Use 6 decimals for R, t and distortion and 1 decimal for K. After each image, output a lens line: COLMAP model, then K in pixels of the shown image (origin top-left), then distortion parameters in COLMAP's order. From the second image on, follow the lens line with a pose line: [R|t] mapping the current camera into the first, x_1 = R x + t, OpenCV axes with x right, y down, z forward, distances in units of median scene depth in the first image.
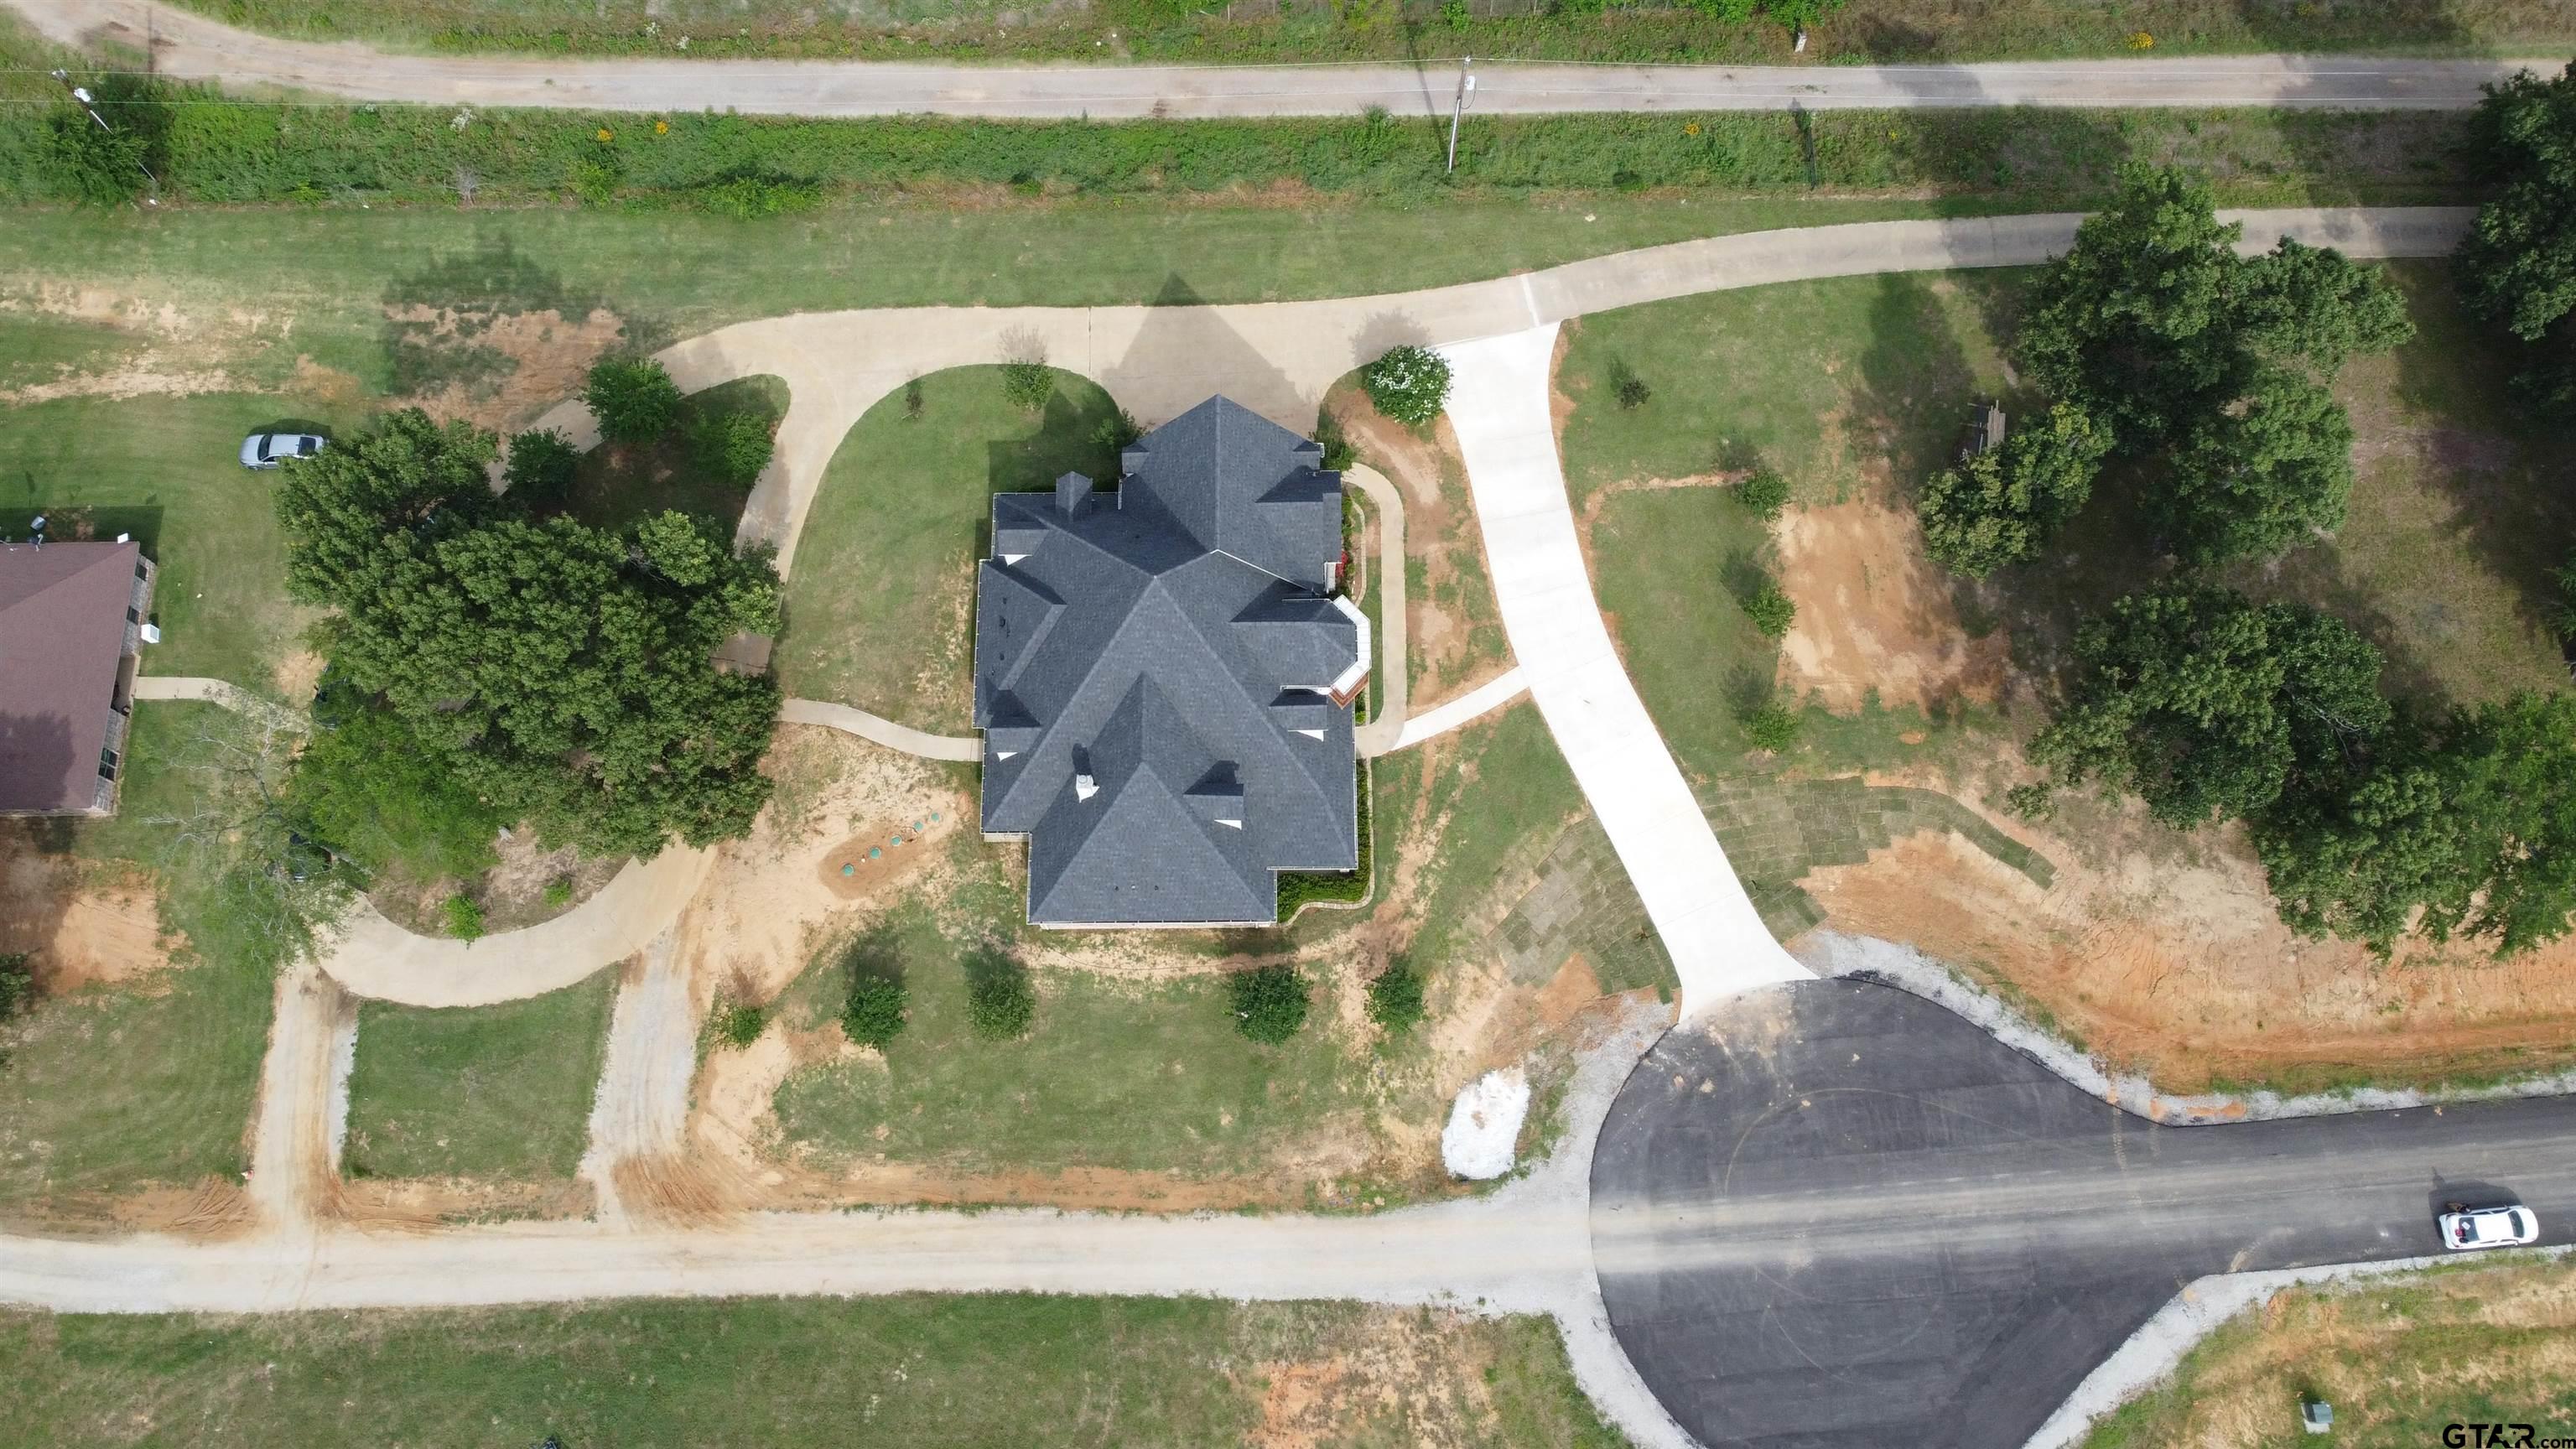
lens RADIAL K [[1954.9, 0, 1279.7], [0, 1954.9, 728.8], [0, 0, 1]] dist [-0.006754, 0.005057]
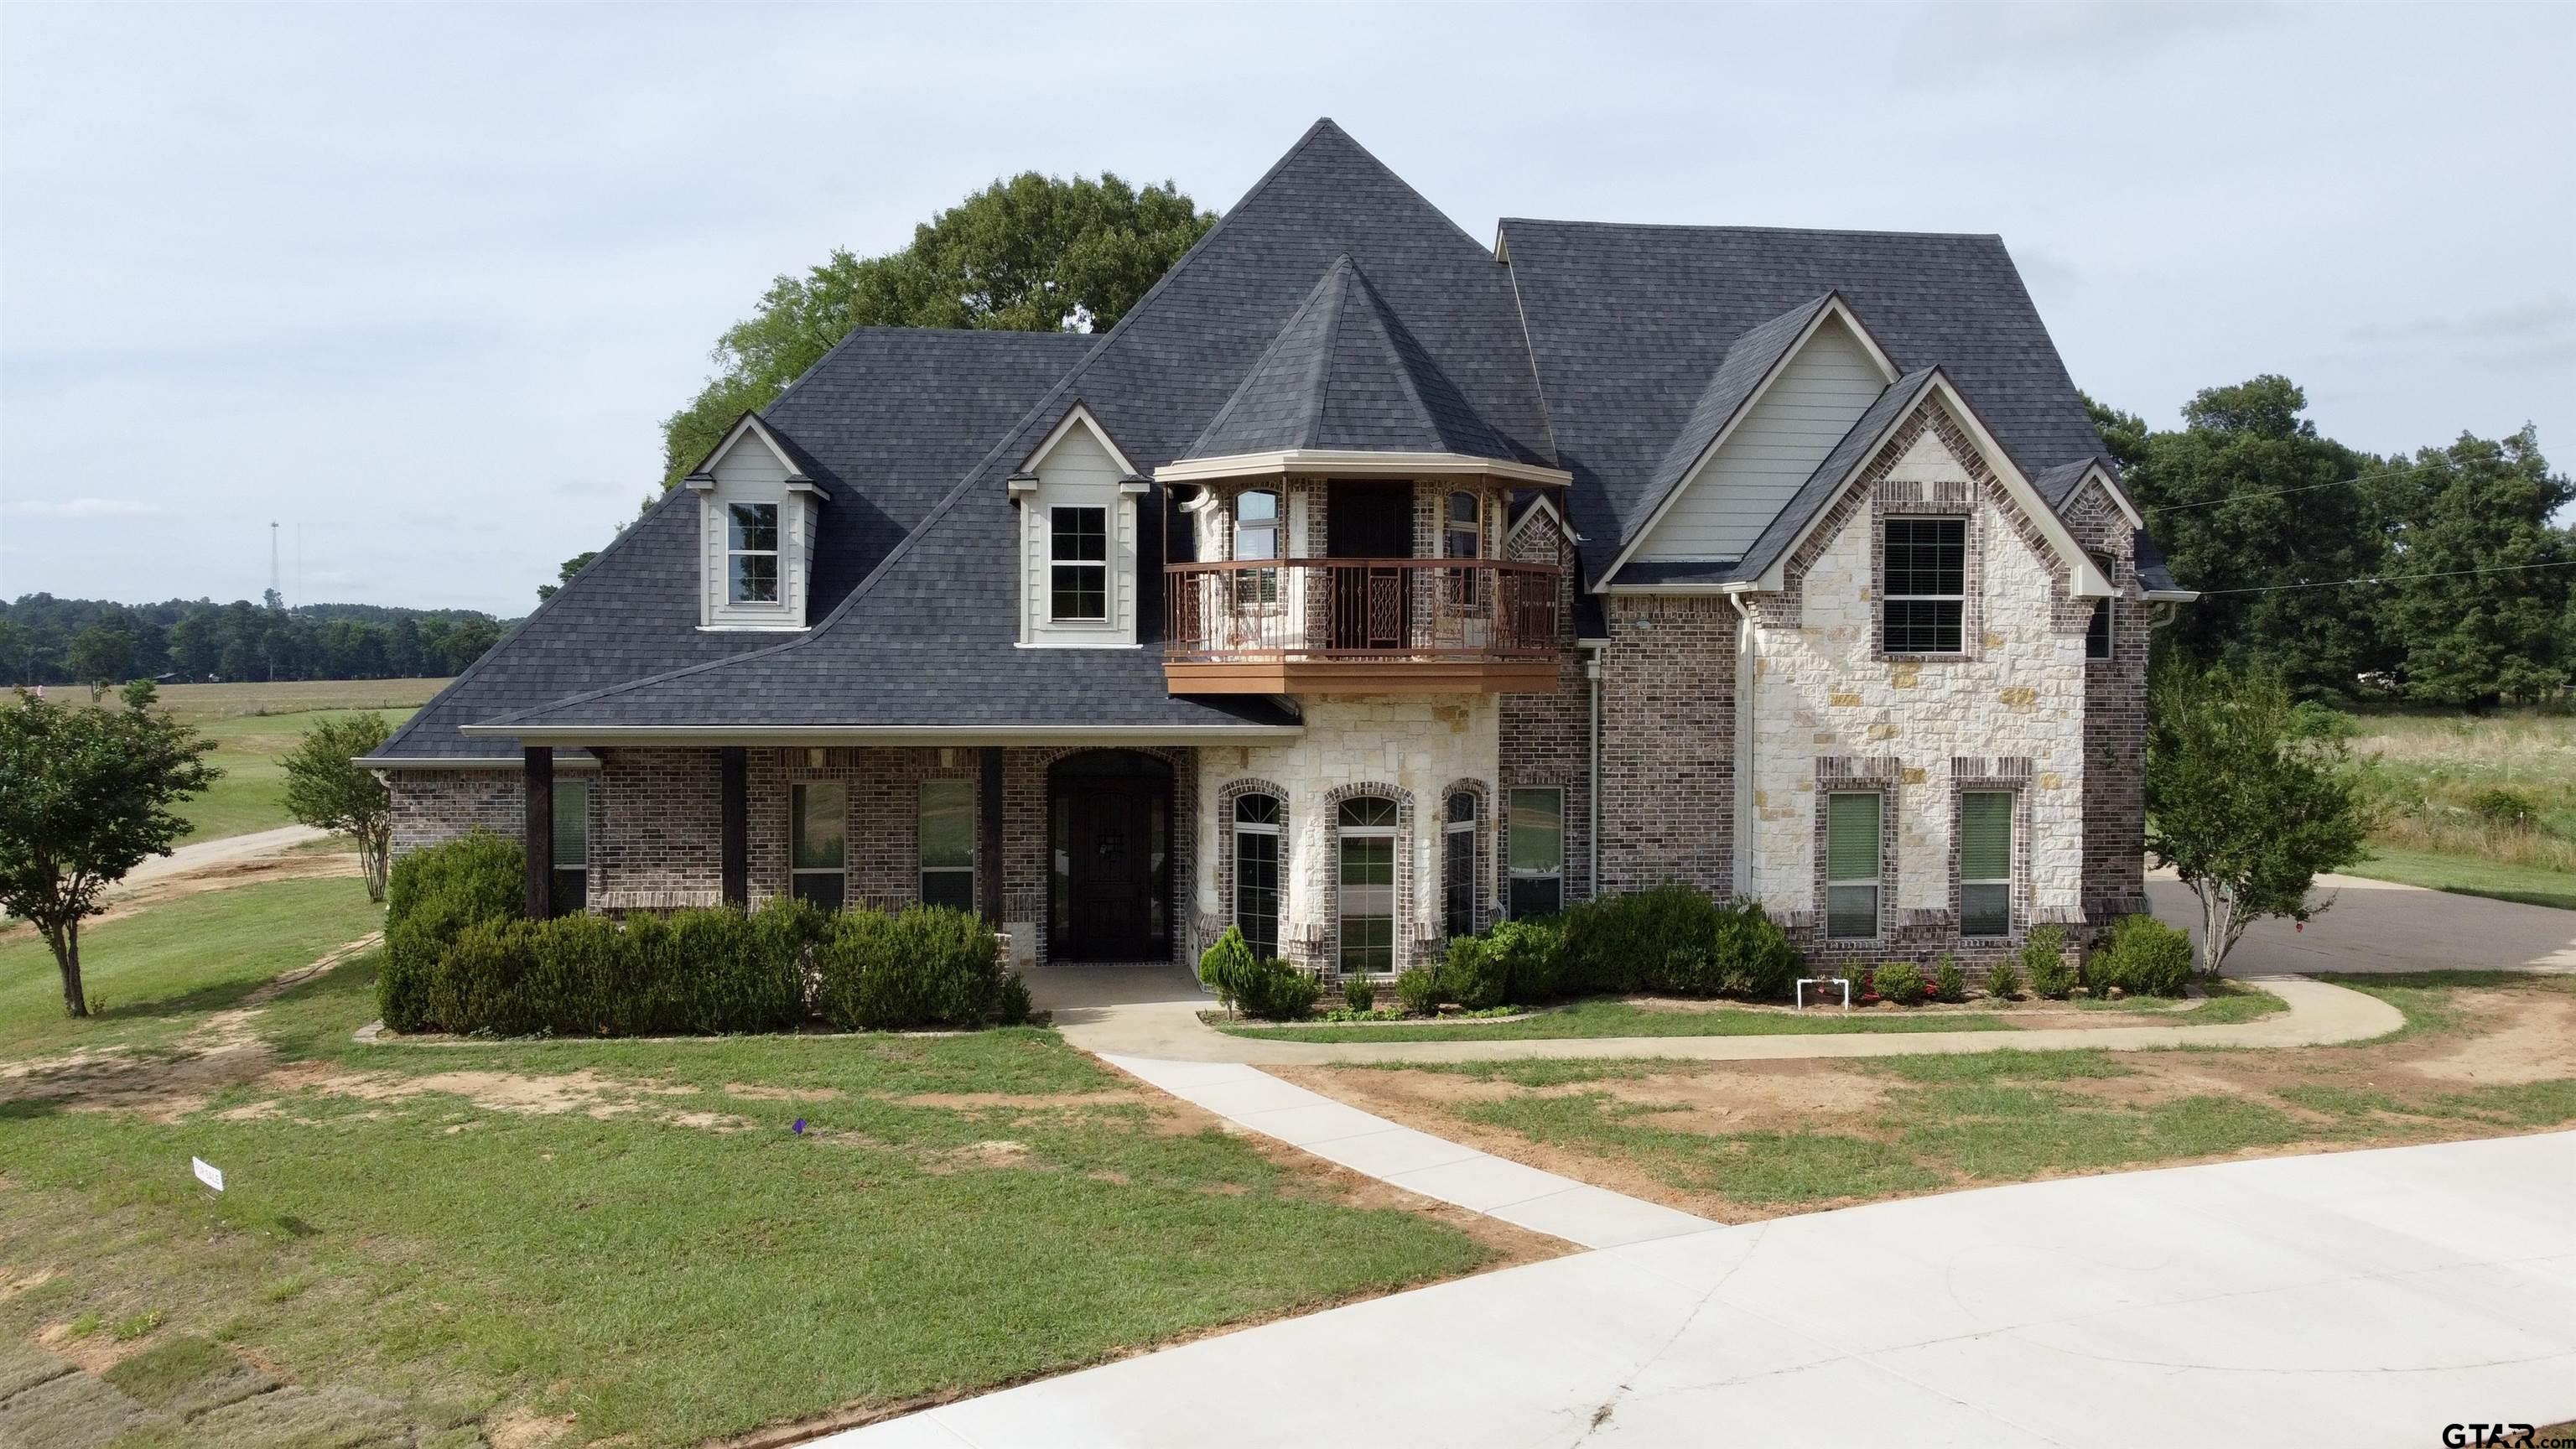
lens RADIAL K [[1954.2, 0, 1276.4], [0, 1954.2, 720.4], [0, 0, 1]] dist [-0.004594, -0.000004]
pose [[0.131503, 0.033228, -0.990759, 0.267277], [-0.945162, 0.305609, -0.115202, 0.004963], [0.298957, 0.951577, 0.071594, 0.965221]]
